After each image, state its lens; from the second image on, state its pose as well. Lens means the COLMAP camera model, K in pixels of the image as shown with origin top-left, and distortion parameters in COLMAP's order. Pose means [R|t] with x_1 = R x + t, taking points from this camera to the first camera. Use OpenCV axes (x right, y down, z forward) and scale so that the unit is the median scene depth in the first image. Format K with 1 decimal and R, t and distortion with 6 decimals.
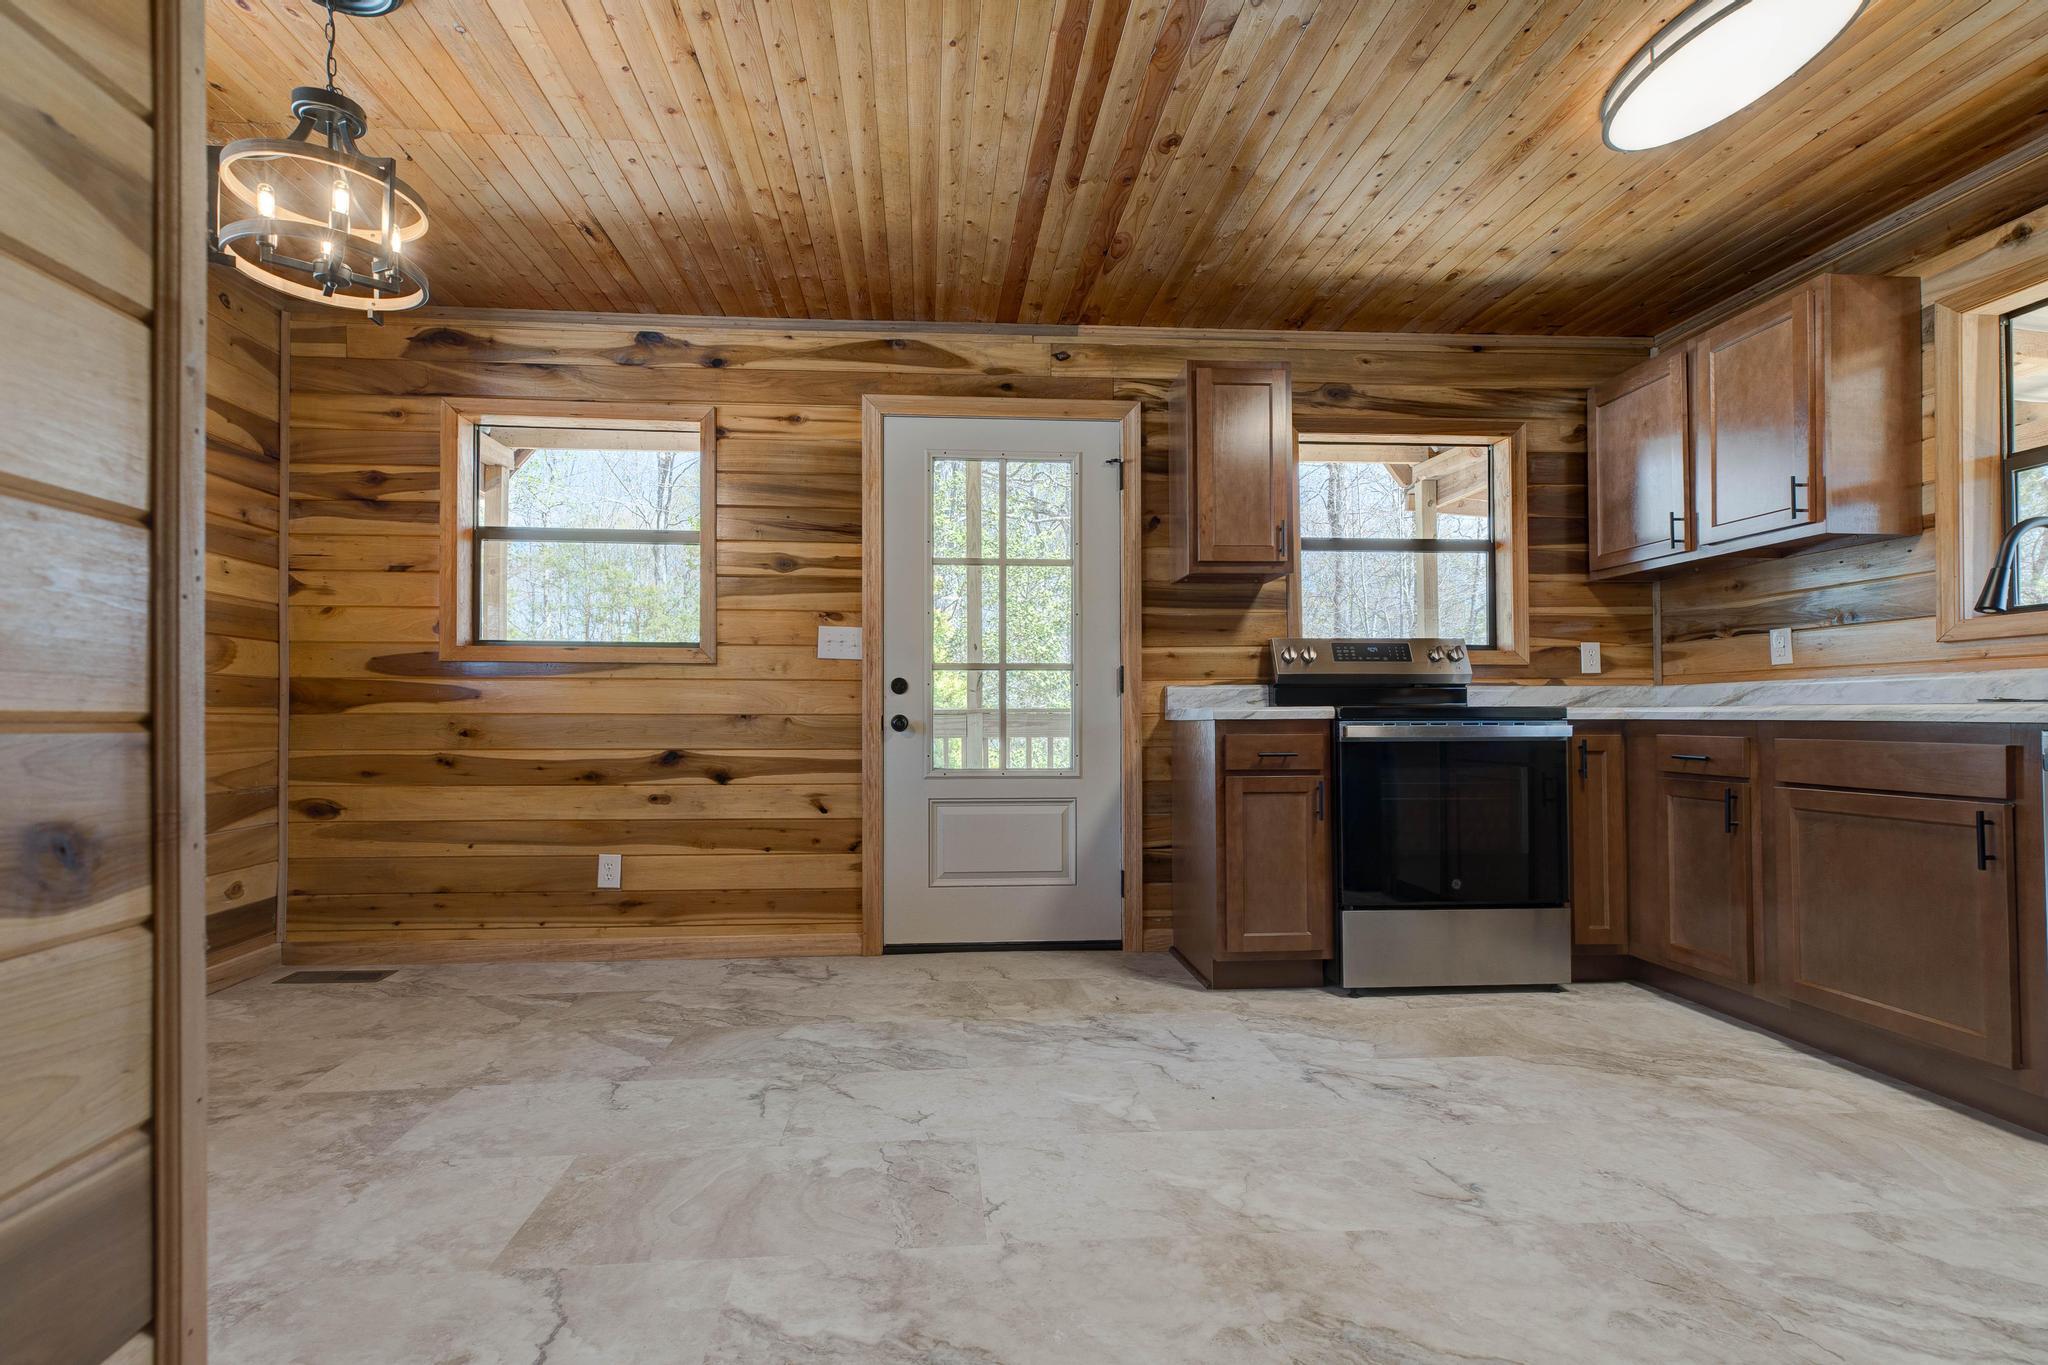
lens RADIAL K [[964.8, 0, 1016.9], [0, 964.8, 711.9], [0, 0, 1]] dist [0.000409, -0.000492]
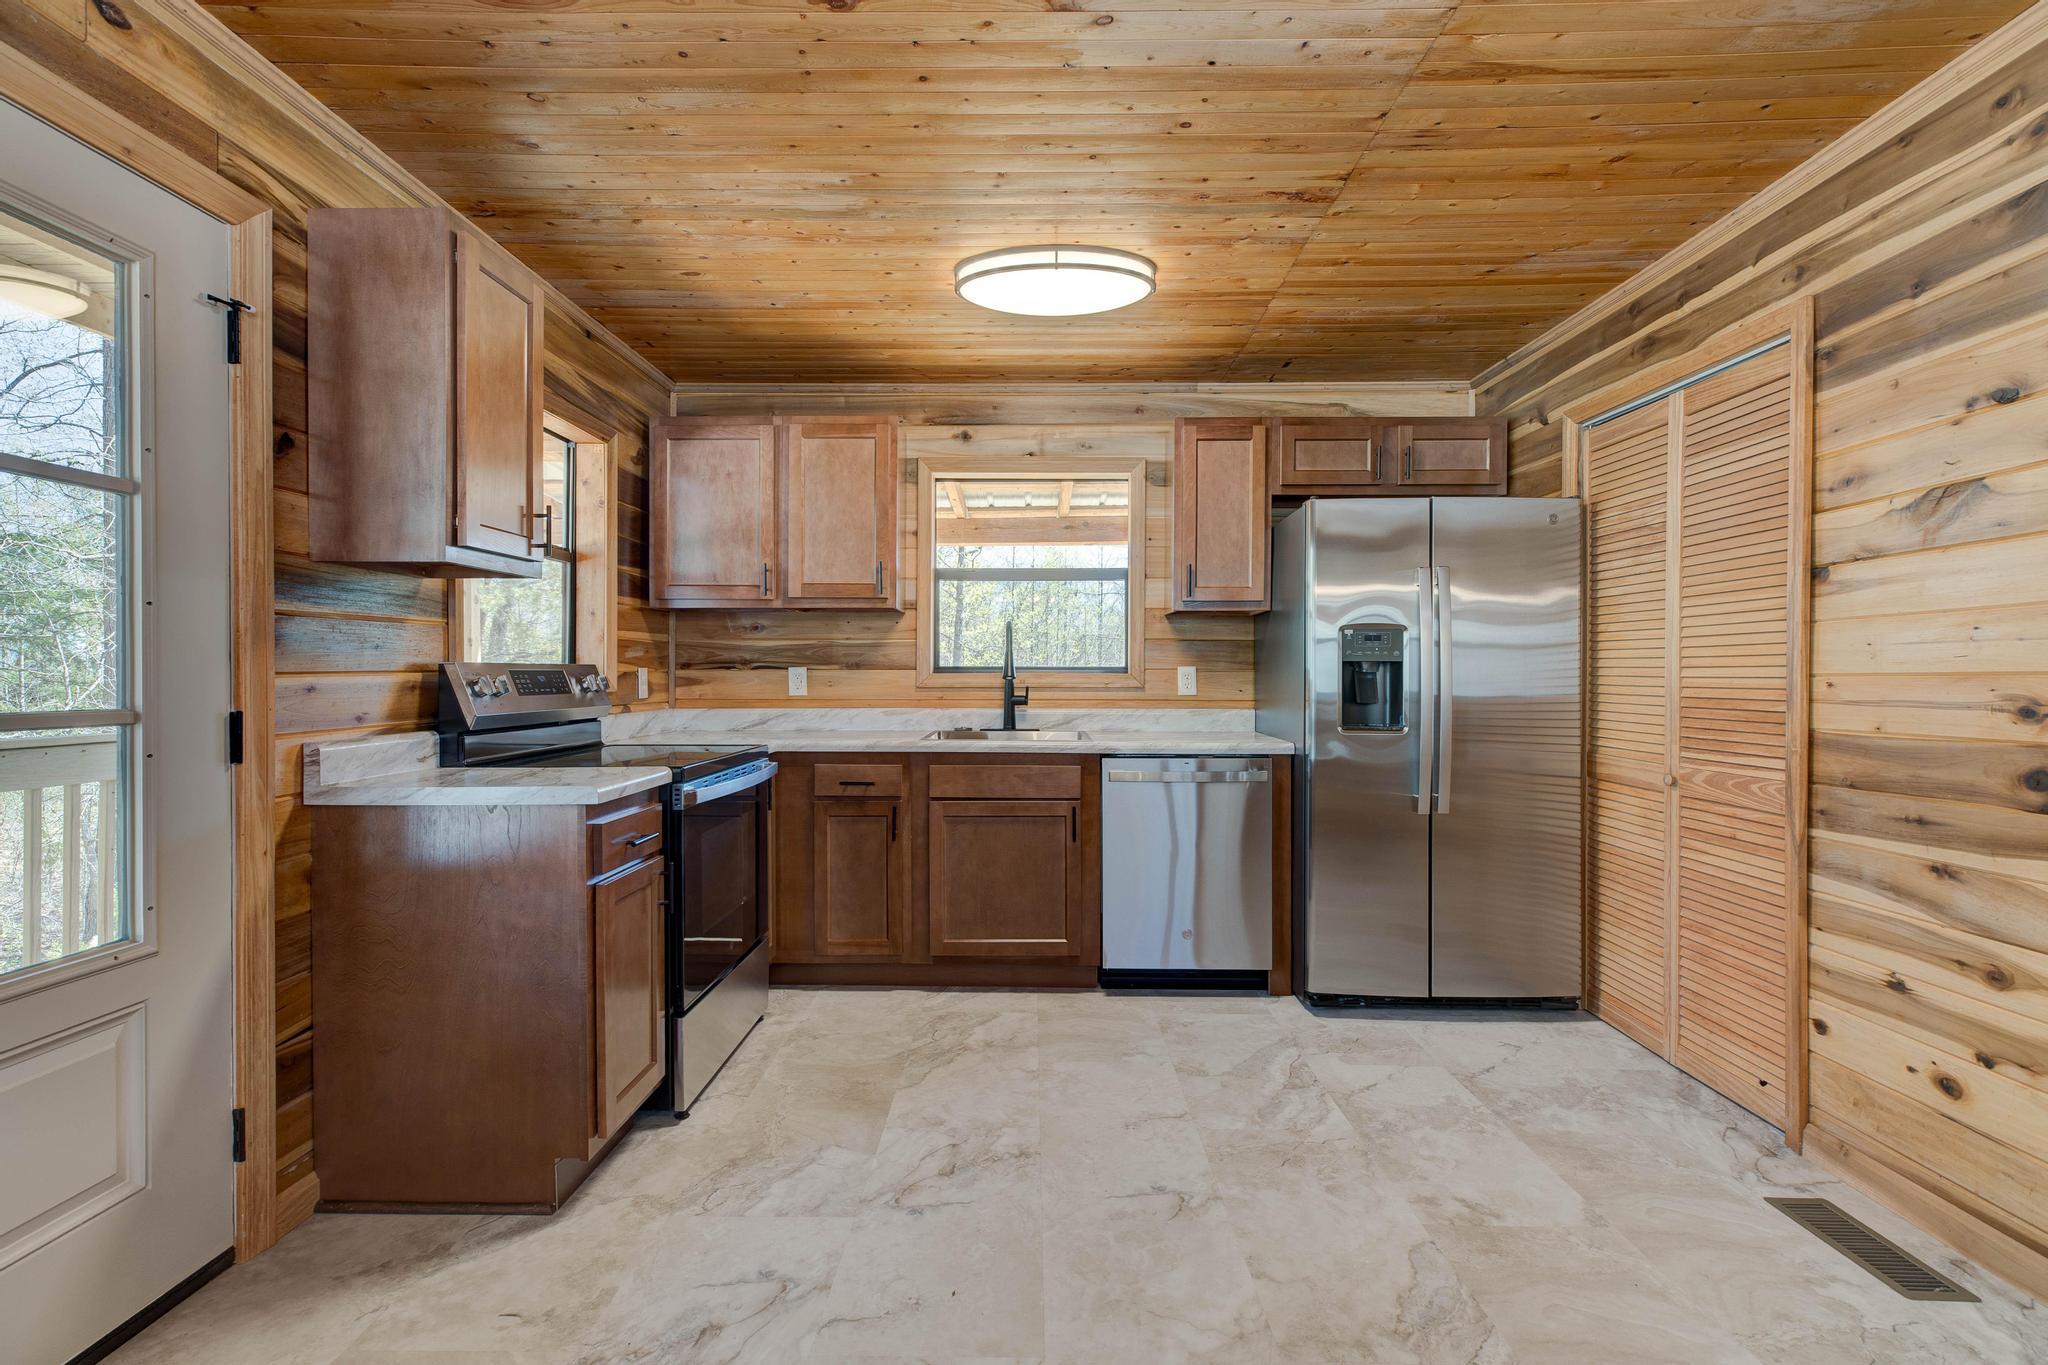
lens RADIAL K [[918.3, 0, 1023.1], [0, 918.3, 688.2], [0, 0, 1]] dist [0.003509, -0.000235]
pose [[0.092588, -0.012028, 0.995632, -0.410128], [-0.010049, 0.999865, 0.013014, -0.085619], [-0.995654, -0.011210, 0.092455, 0.658076]]
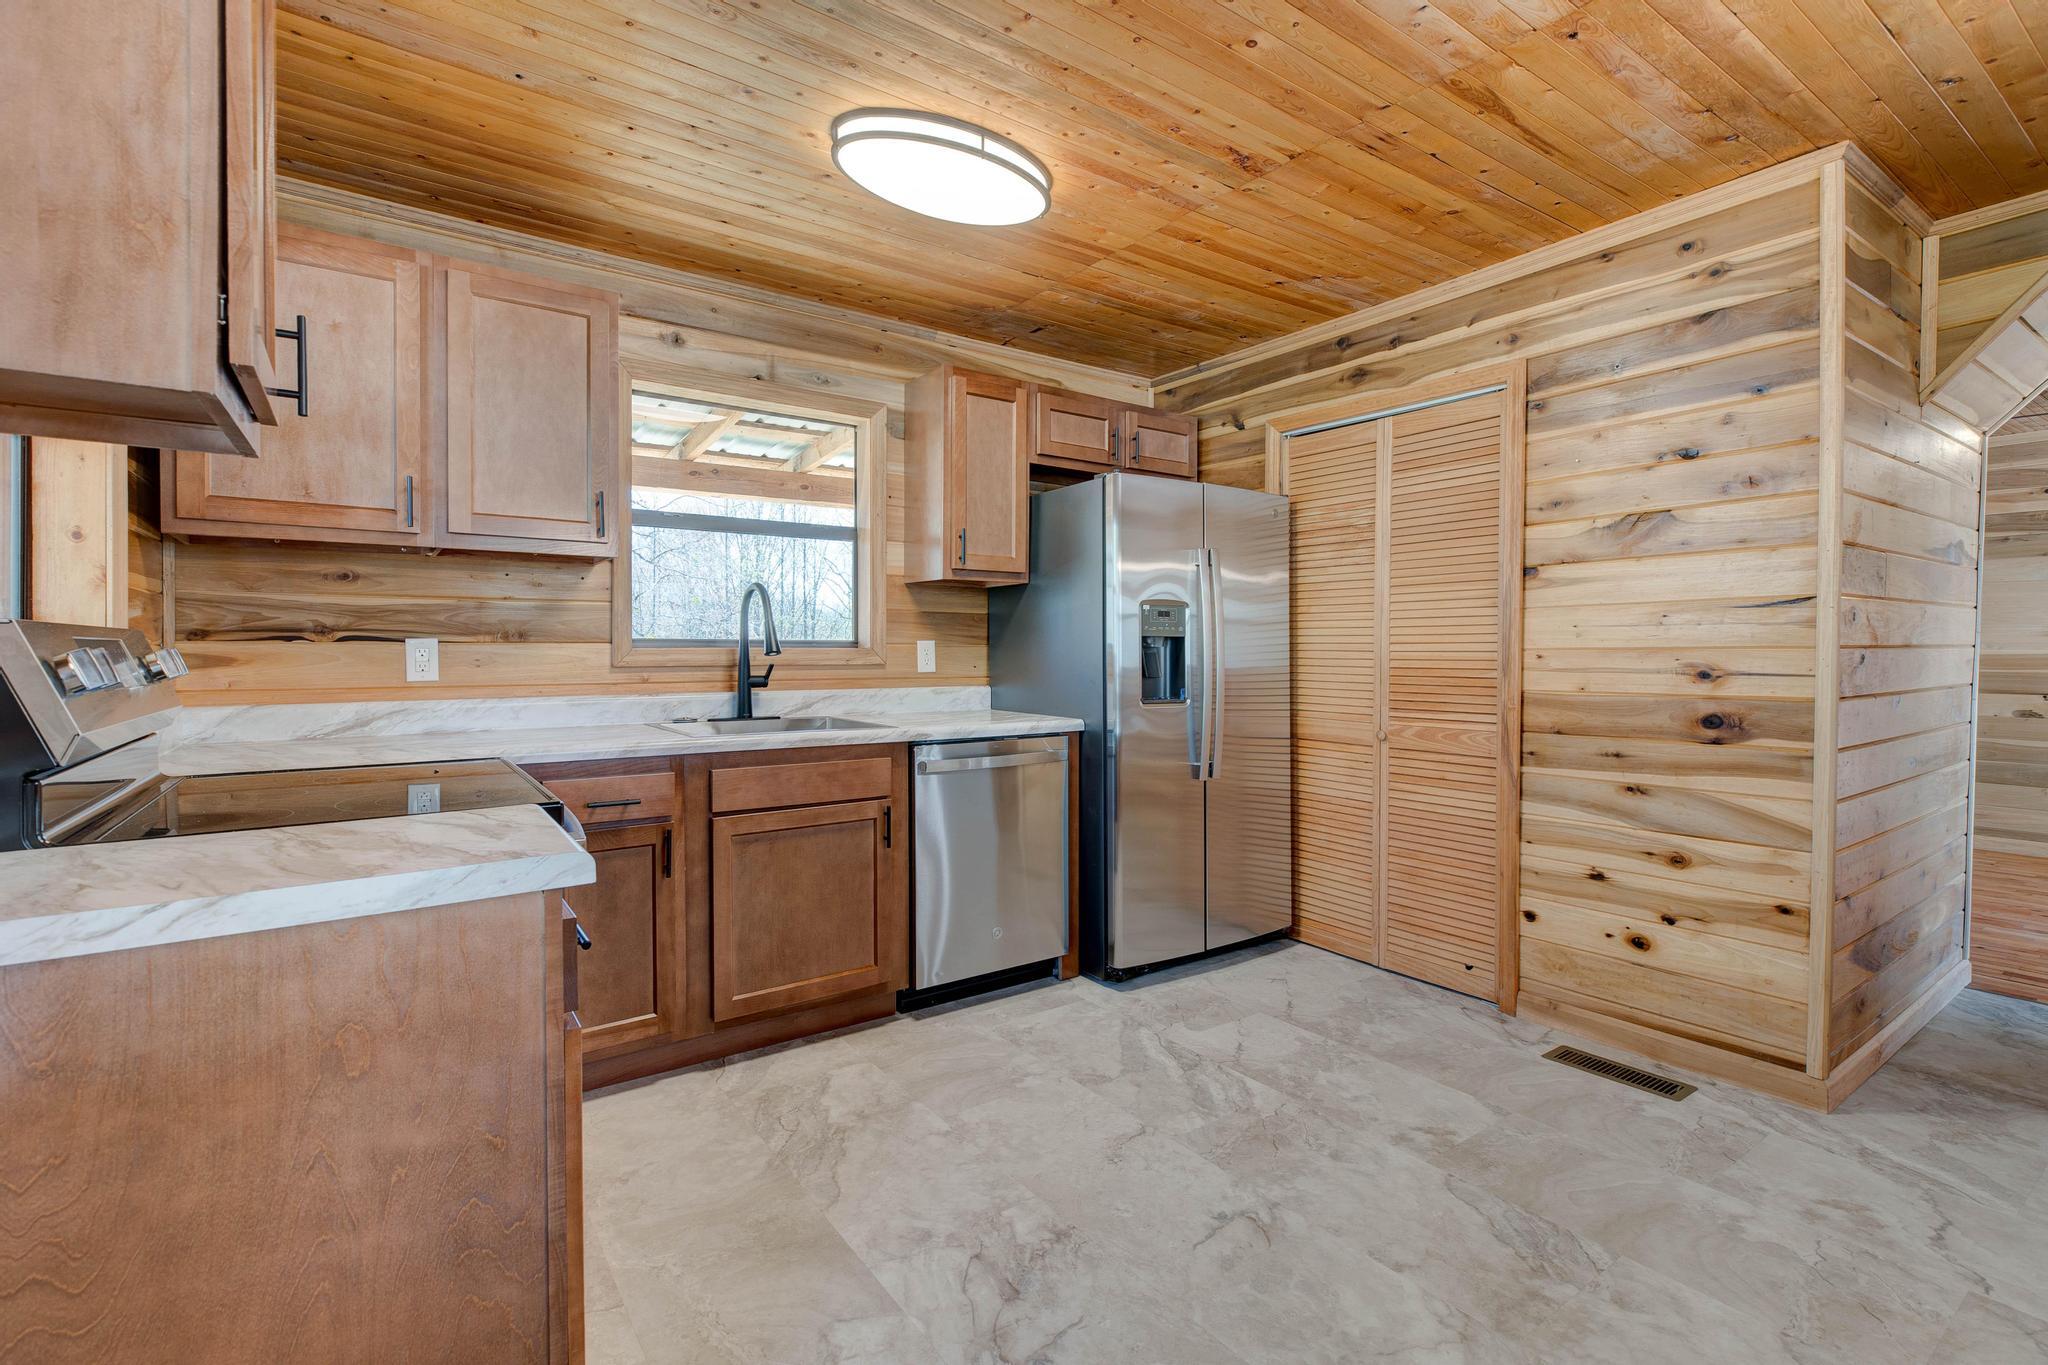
lens RADIAL K [[929.2, 0, 1028.1], [0, 929.2, 671.3], [0, 0, 1]] dist [0.004763, -0.000136]
pose [[-0.507251, -0.016299, 0.861644, -0.187198], [-0.006520, 0.999865, 0.015075, -0.081034], [-0.861773, 0.002029, -0.507289, 1.054613]]
